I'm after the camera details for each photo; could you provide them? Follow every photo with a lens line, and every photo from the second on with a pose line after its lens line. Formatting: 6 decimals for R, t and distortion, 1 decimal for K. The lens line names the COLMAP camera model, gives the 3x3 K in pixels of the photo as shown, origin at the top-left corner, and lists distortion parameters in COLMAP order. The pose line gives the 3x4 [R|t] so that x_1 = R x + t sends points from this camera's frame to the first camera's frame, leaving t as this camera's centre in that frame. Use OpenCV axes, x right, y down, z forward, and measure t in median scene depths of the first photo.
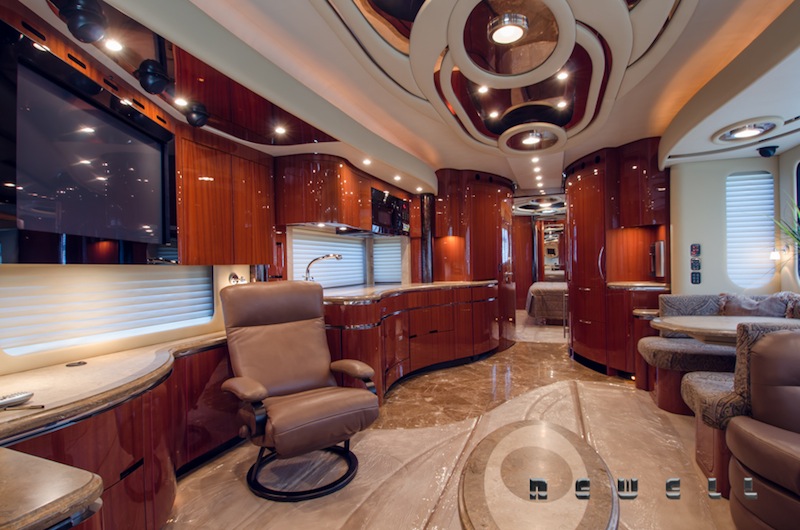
lens RADIAL K [[402.7, 0, 402.3], [0, 402.7, 263.9], [0, 0, 1]] dist [0.039911, -0.051127]
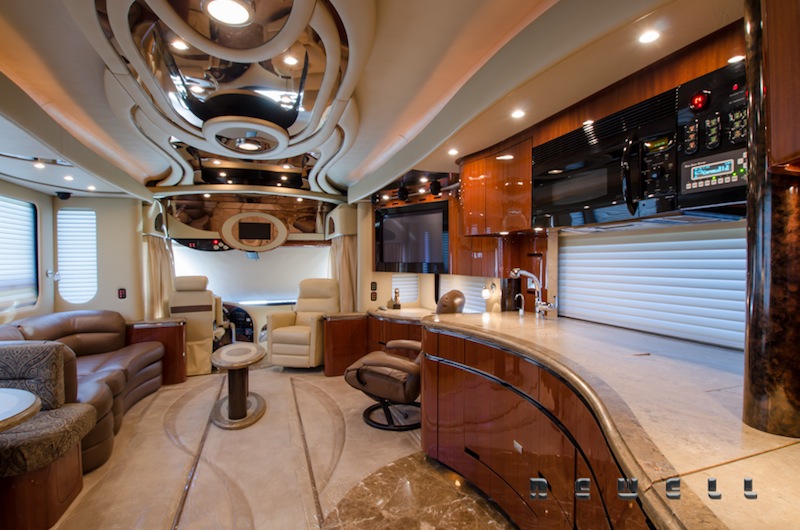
lens RADIAL K [[402.7, 0, 402.3], [0, 402.7, 263.9], [0, 0, 1]] dist [0.039911, -0.051127]
pose [[-0.769508, 0.026263, -0.638097, 0.474864], [0.015557, 0.999628, 0.022382, -0.056704], [0.638447, 0.007296, -0.769631, 1.494895]]
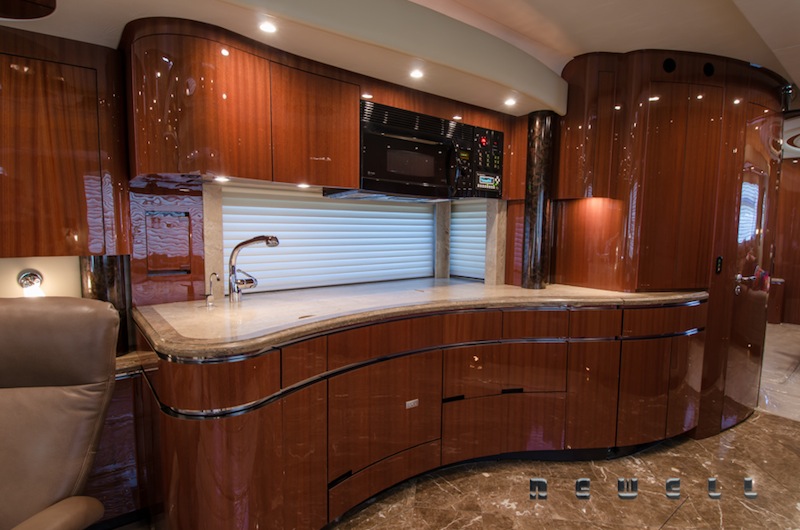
lens RADIAL K [[402.7, 0, 402.3], [0, 402.7, 263.9], [0, 0, 1]] dist [0.039911, -0.051127]
pose [[0.864337, 0.072205, -0.497702, 0.267990], [-0.027474, 0.994941, 0.096630, -0.044922], [0.502161, -0.069847, 0.861948, 0.684795]]
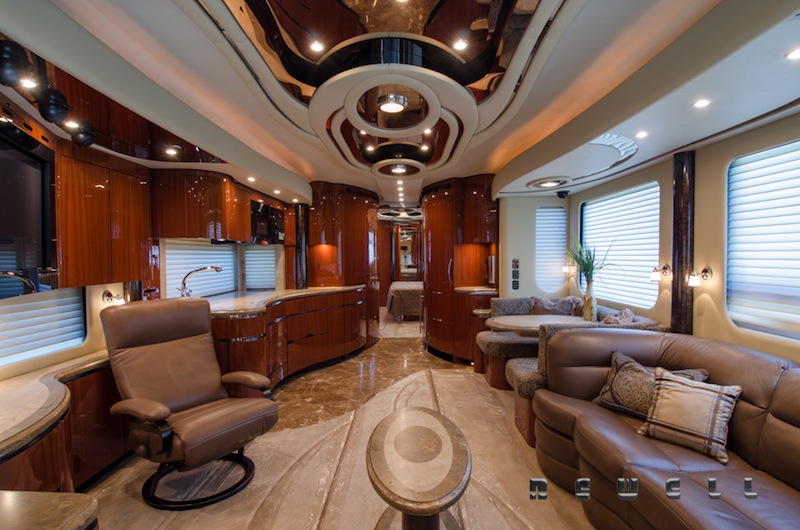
lens RADIAL K [[402.7, 0, 402.3], [0, 402.7, 263.9], [0, 0, 1]] dist [0.039911, -0.051127]
pose [[0.939435, 0.004038, 0.342703, -0.077948], [-0.008793, 0.999885, 0.012323, -0.050211], [-0.342614, -0.014591, 0.939363, -0.115250]]
